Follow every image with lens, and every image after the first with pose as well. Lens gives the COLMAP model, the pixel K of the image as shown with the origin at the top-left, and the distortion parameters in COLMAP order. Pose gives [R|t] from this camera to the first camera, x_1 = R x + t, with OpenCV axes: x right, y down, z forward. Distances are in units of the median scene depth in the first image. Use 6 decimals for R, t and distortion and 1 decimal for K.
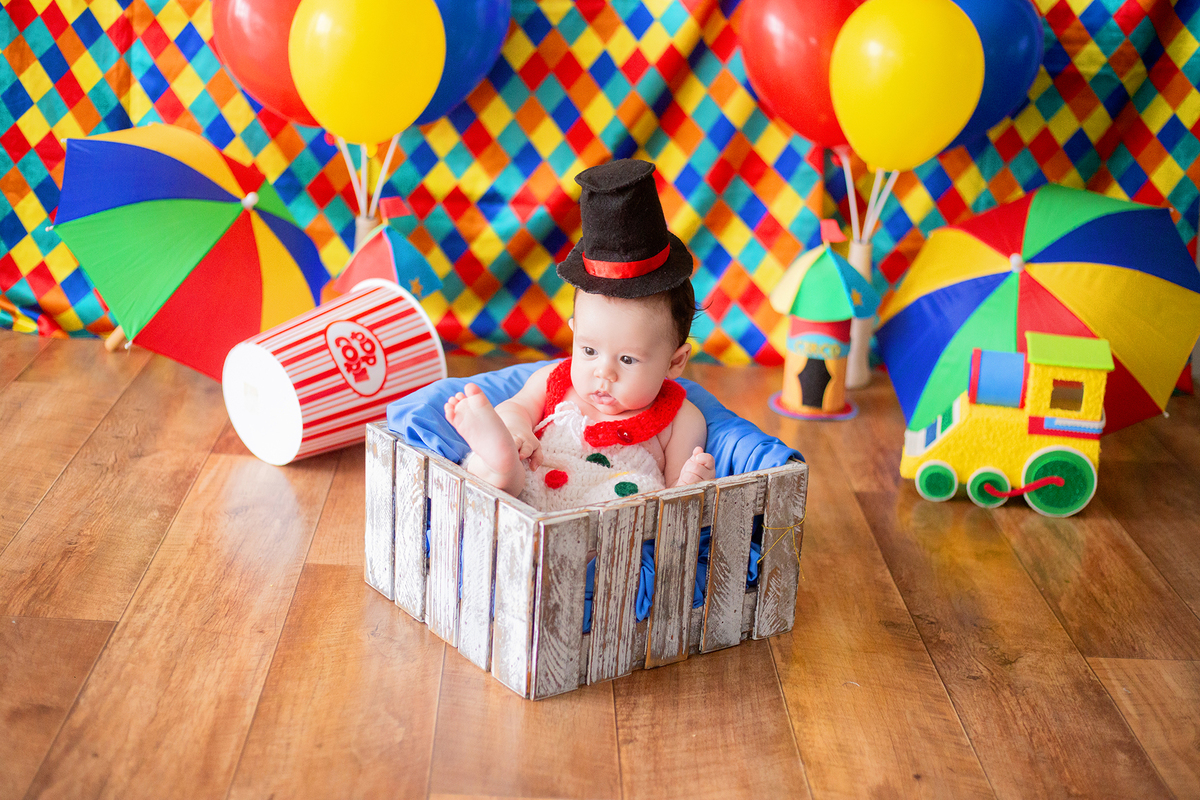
lens RADIAL K [[1807.8, 0, 599.7], [0, 1807.8, 393.4], [0, 0, 1]] dist [-0.125569, 0.000000]
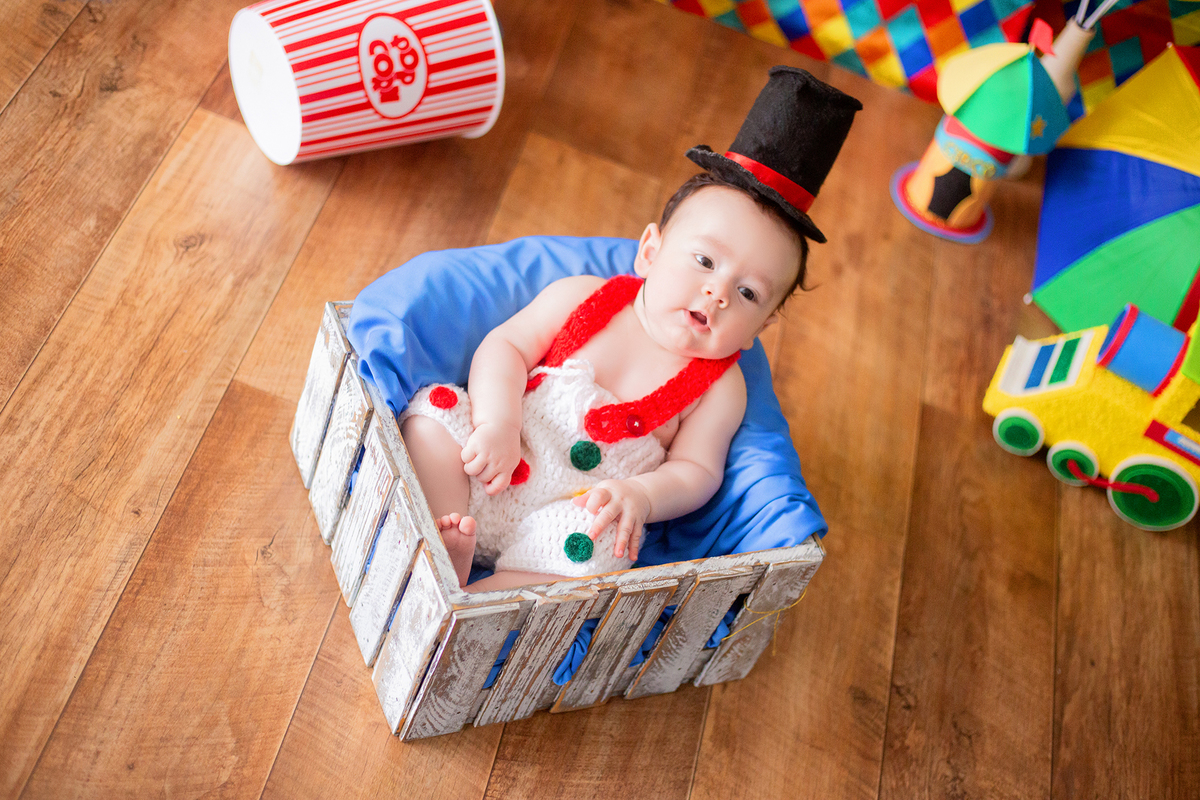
lens RADIAL K [[1807.8, 0, 593.0], [0, 1807.8, 406.5], [0, 0, 1]] dist [-0.125569, 0.000000]
pose [[0.942131, 0.335073, 0.010713, -0.010290], [-0.300919, 0.831151, 0.467585, -0.291782], [0.147771, -0.443750, 0.883883, 0.249381]]
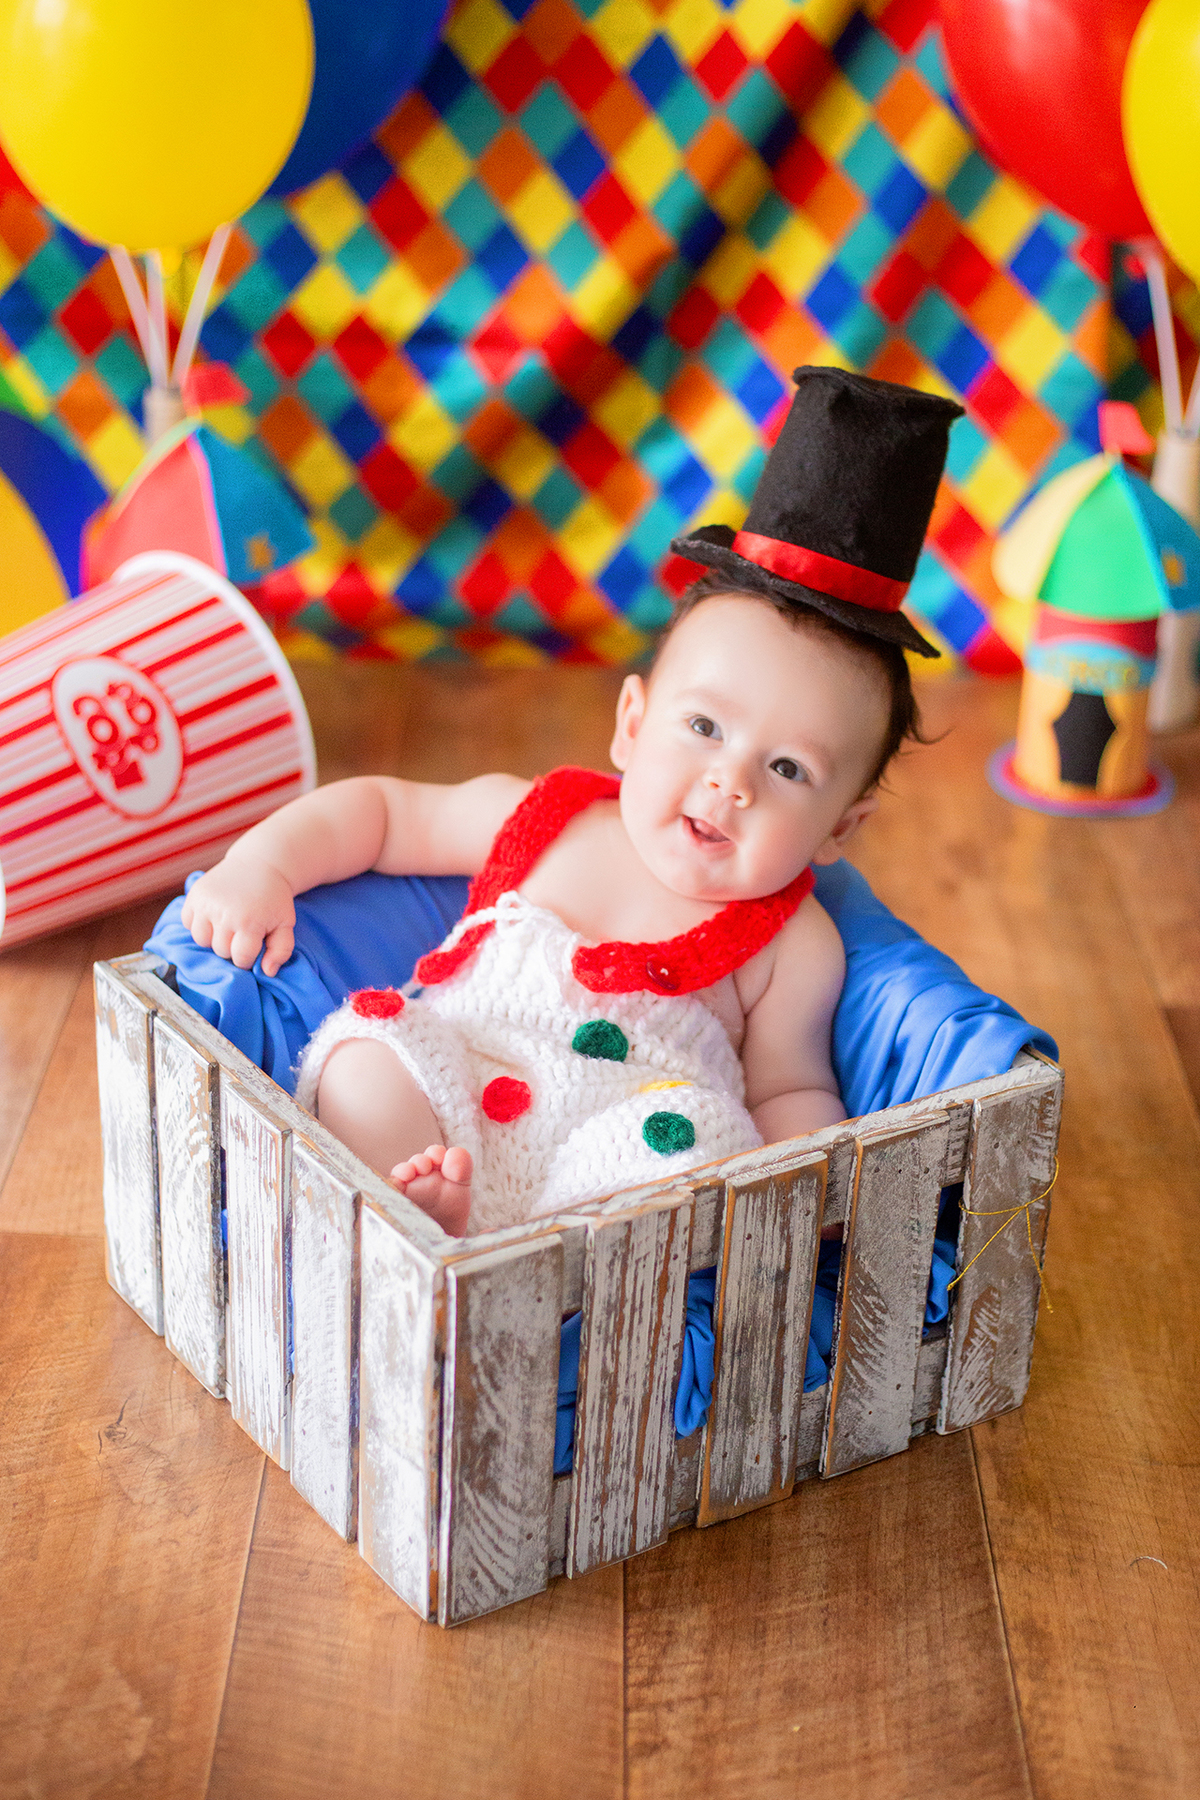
lens RADIAL K [[3034.9, 0, 653.3], [0, 3034.9, 873.5], [0, 0, 1]] dist [-0.127041, 0.000000]
pose [[0.999722, 0.000807, -0.023546, 0.025084], [0.002294, 0.991330, 0.131376, -0.088359], [0.023448, -0.131394, 0.991053, 0.207504]]
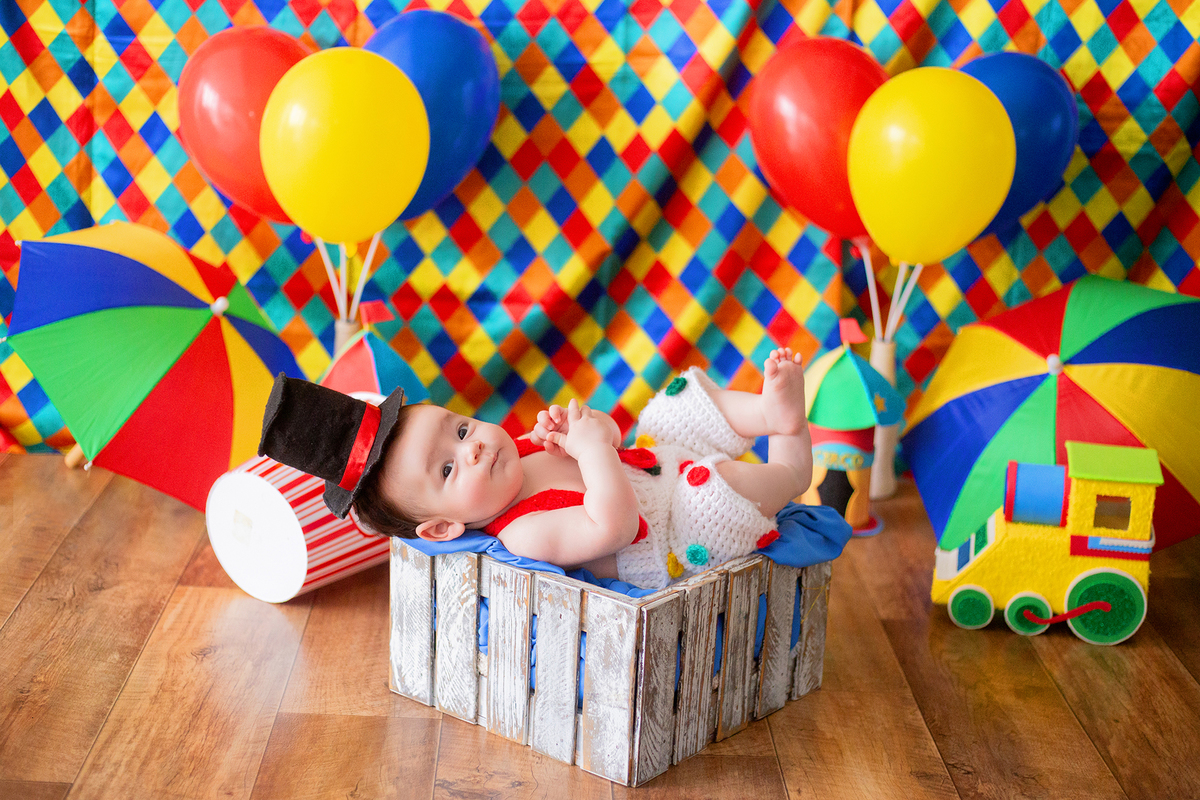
lens RADIAL K [[1923.7, 0, 576.4], [0, 1923.7, 387.8], [0, 0, 1]] dist [-0.122868, 0.000000]
pose [[0.999808, -0.011938, -0.015507, 0.003652], [0.011259, 0.999004, -0.043168, -0.023095], [0.016007, 0.042985, 0.998947, 0.024360]]
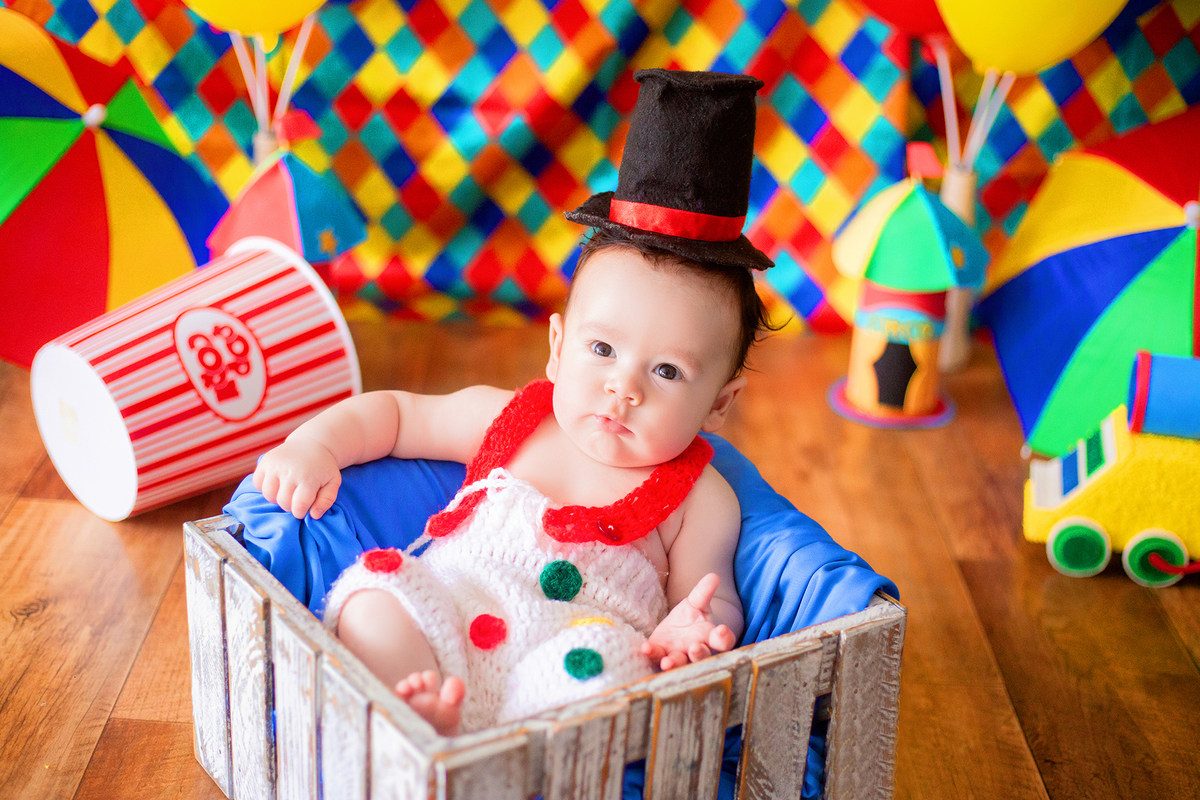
lens RADIAL K [[1807.8, 0, 594.9], [0, 1807.8, 406.9], [0, 0, 1]] dist [-0.125569, 0.000000]
pose [[0.999684, 0.007018, -0.024121, 0.021020], [-0.004733, 0.995606, 0.093526, -0.067109], [0.024672, -0.093383, 0.995325, 0.332733]]
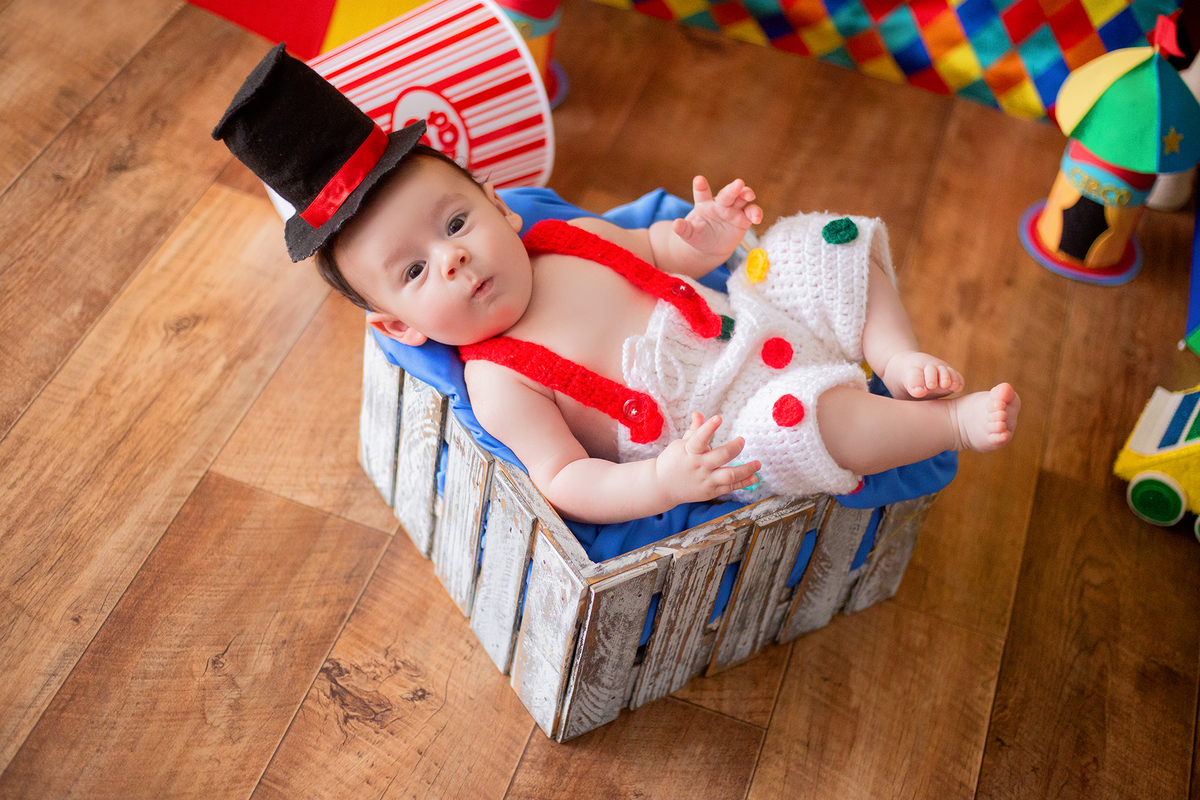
lens RADIAL K [[1807.8, 0, 595.4], [0, 1807.8, 403.7], [0, 0, 1]] dist [-0.125569, 0.000000]
pose [[0.939714, 0.287844, -0.184617, 0.101847], [-0.178790, 0.873771, 0.452281, -0.258048], [0.291500, -0.392007, 0.872559, 0.357299]]
